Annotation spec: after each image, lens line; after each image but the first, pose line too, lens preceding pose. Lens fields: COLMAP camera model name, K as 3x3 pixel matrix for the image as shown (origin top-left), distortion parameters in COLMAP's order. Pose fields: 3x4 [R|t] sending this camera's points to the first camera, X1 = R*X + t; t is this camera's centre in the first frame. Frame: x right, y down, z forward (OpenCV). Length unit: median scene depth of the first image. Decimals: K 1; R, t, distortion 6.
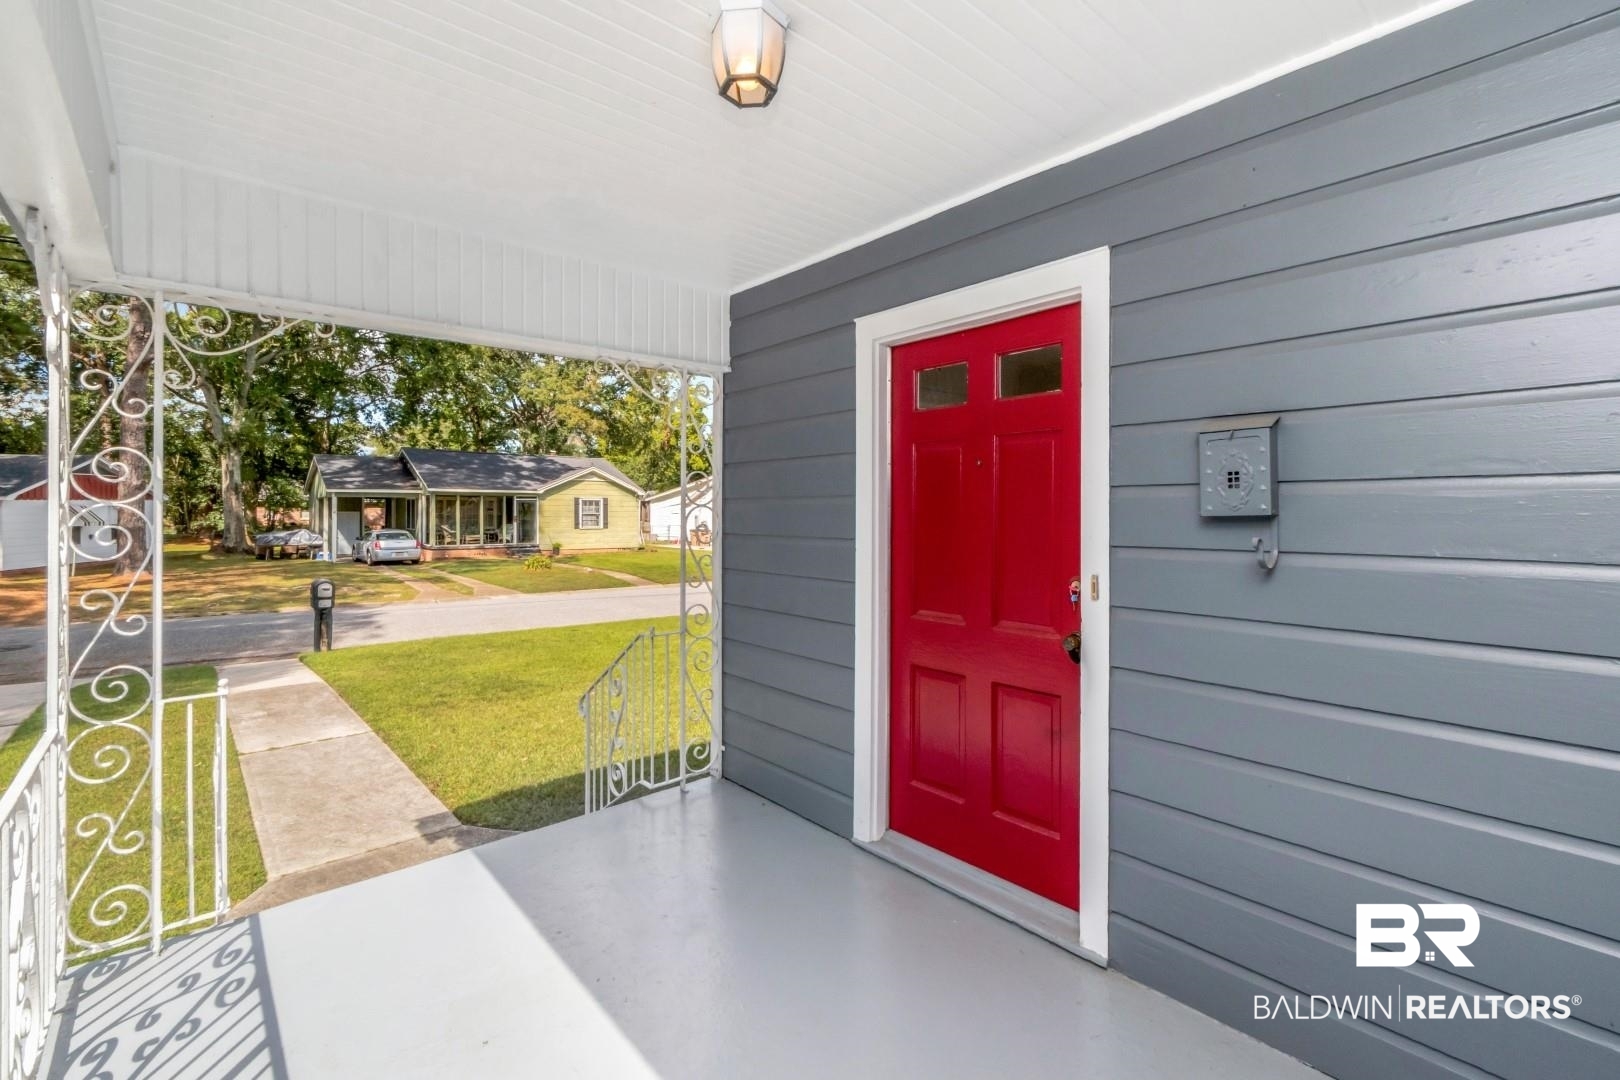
lens RADIAL K [[738.2, 0, 810.7], [0, 738.2, 502.6], [0, 0, 1]] dist [-0.000863, 0.000150]
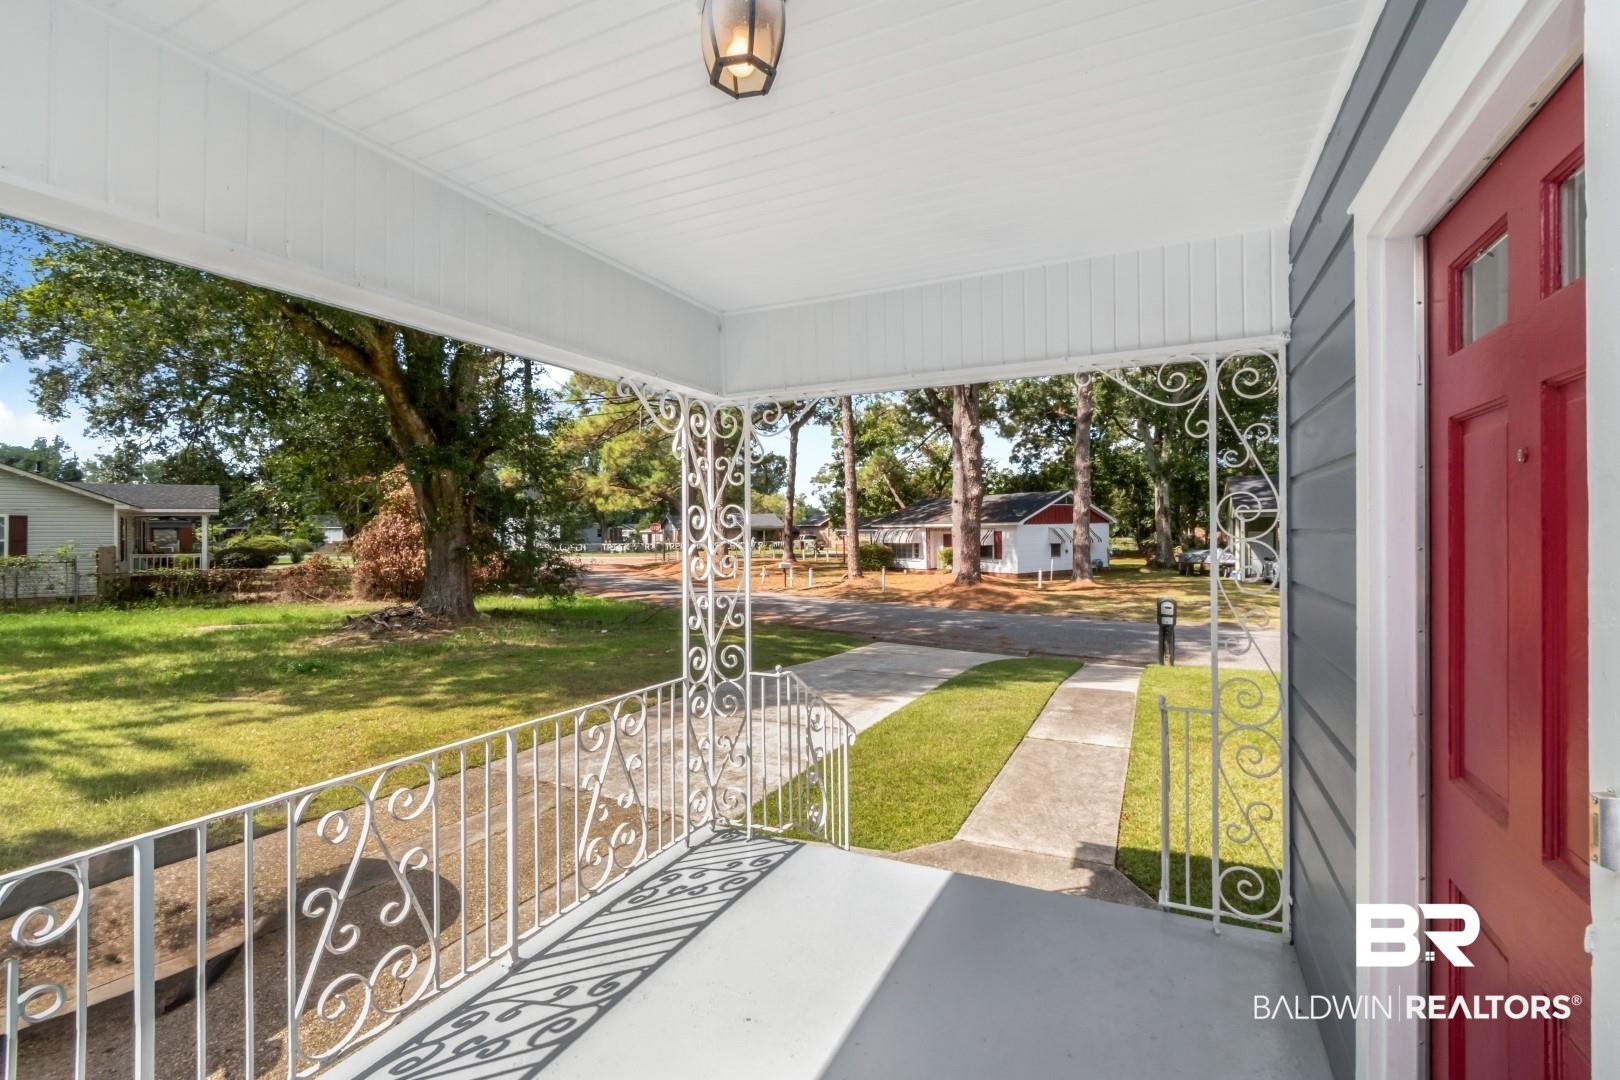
lens RADIAL K [[712.2, 0, 761.4], [0, 712.2, 533.8], [0, 0, 1]] dist [0.001217, -0.000086]
pose [[0.369870, -0.004006, -0.929075, 0.259754], [0.019220, 0.999810, 0.003341, -0.009161], [0.928885, -0.019092, 0.369876, 0.274794]]
